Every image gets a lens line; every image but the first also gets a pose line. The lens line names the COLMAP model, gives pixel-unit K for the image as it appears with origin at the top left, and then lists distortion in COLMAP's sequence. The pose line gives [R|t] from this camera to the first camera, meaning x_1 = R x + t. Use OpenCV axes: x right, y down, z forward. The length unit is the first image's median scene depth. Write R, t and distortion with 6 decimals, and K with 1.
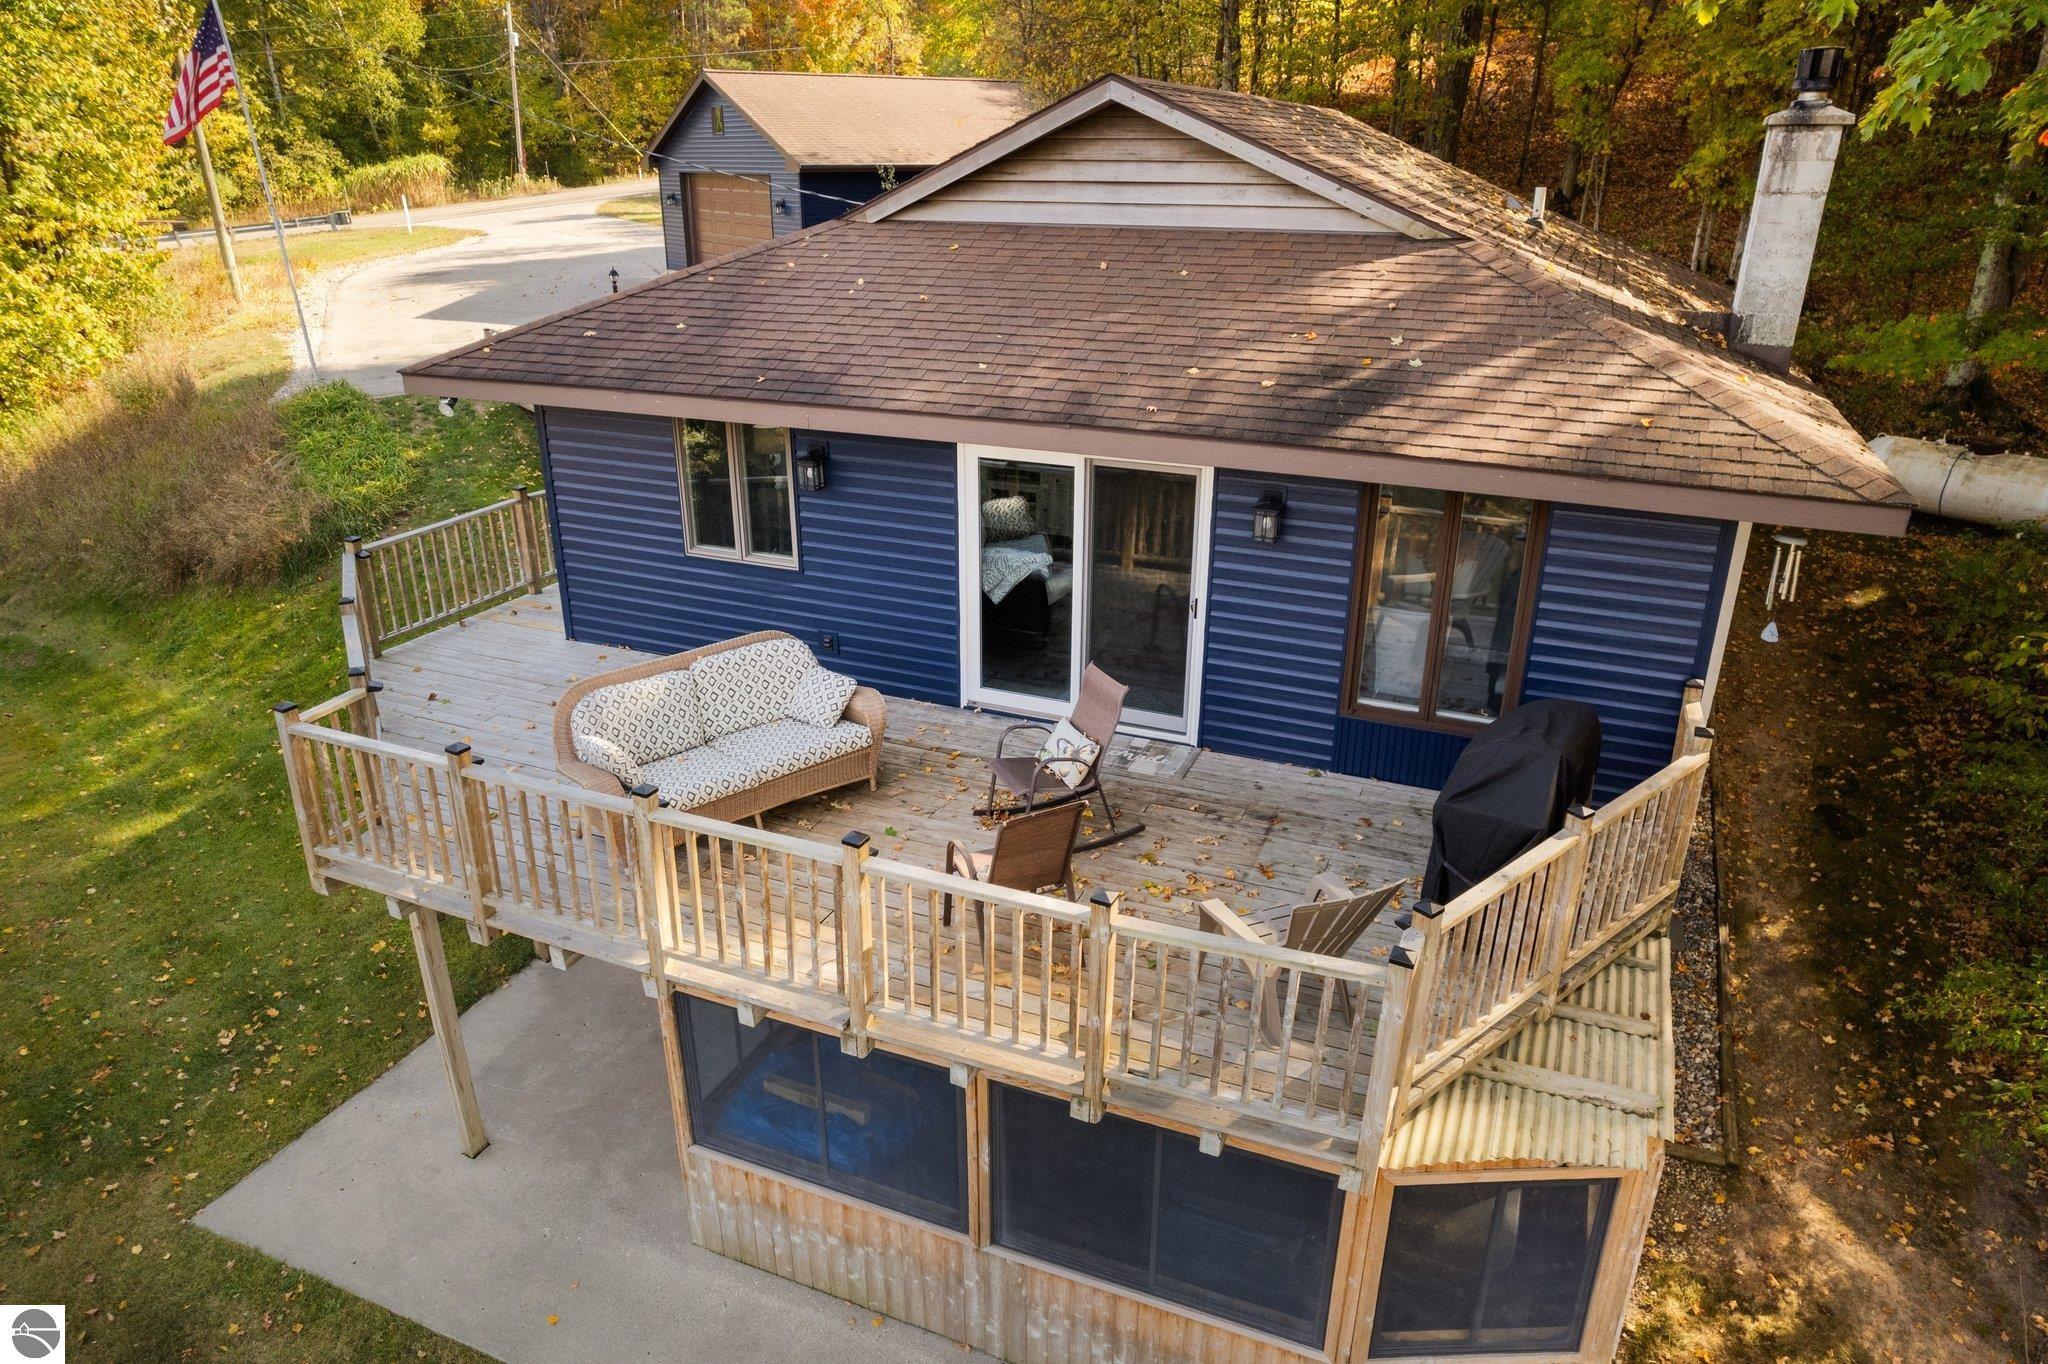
lens RADIAL K [[1313.9, 0, 1021.1], [0, 1313.9, 697.5], [0, 0, 1]] dist [-0.020945, -0.000609]
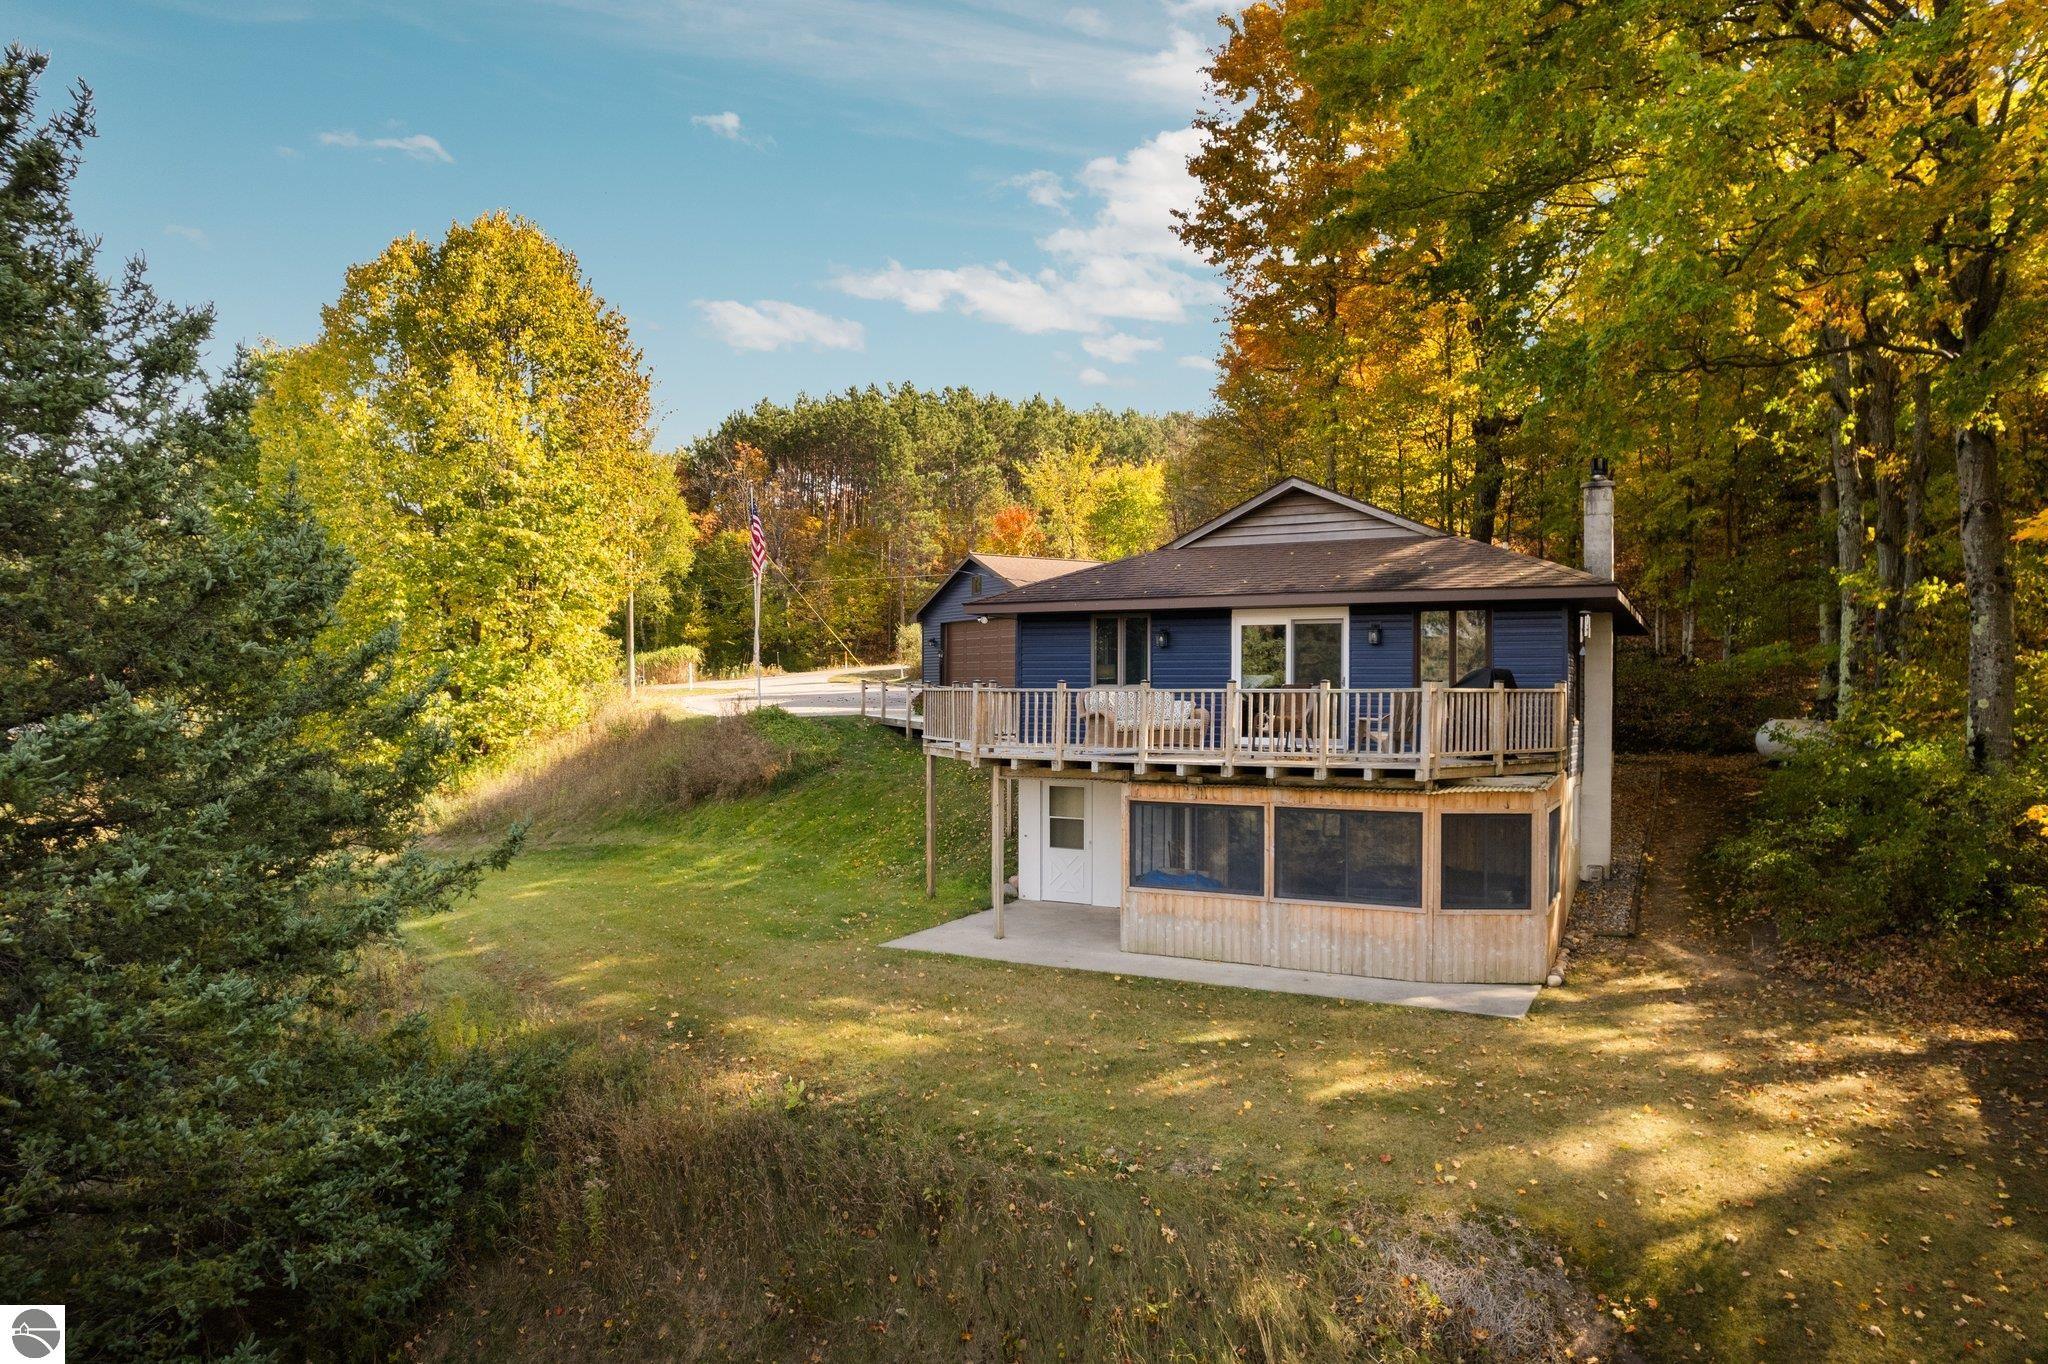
lens RADIAL K [[1313.9, 0, 1020.5], [0, 1313.9, 676.4], [0, 0, 1]] dist [-0.020945, -0.000609]
pose [[0.996731, 0.000959, -0.080783, -0.028686], [-0.032720, 0.919038, -0.392809, 0.099862], [0.073866, 0.394168, 0.916065, -0.131919]]
